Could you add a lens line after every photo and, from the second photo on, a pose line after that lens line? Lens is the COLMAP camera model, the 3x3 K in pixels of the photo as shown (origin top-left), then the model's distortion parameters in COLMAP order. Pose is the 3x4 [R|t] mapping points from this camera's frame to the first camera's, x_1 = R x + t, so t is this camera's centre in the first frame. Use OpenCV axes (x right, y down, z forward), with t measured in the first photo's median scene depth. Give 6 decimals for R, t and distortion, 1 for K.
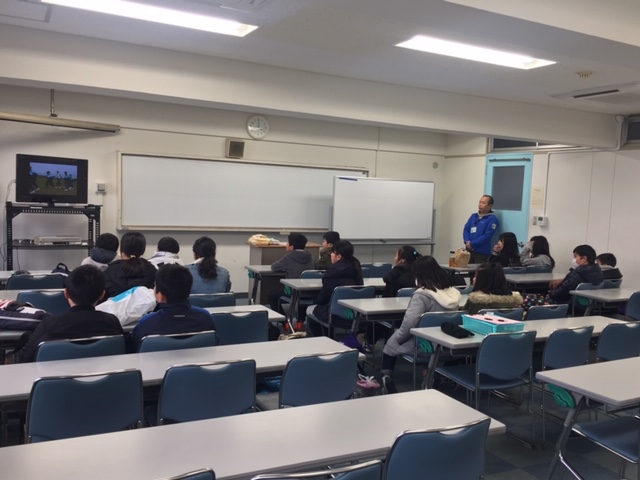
lens RADIAL K [[580.9, 0, 317.6], [0, 580.9, 242.2], [0, 0, 1]] dist [0.019830, 0.000000]
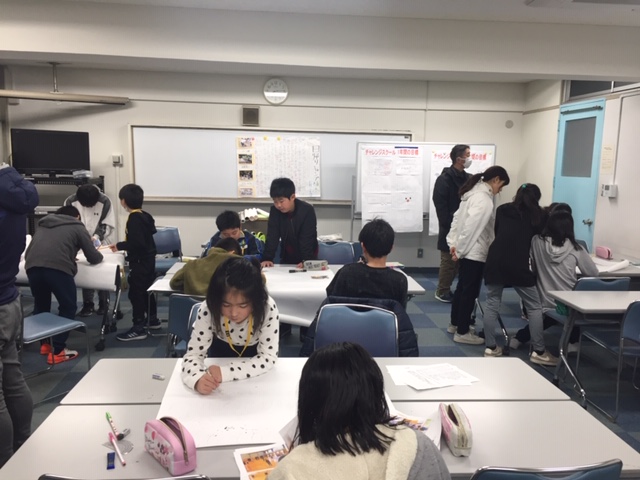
lens RADIAL K [[551.4, 0, 320.6], [0, 551.4, 240.5], [0, 0, 1]] dist [0.039806, -0.010116]
pose [[0.921995, 0.030067, -0.386033, 0.314909], [-0.014007, 0.998918, 0.044349, 0.000780], [0.386949, -0.035482, 0.921418, 0.202912]]
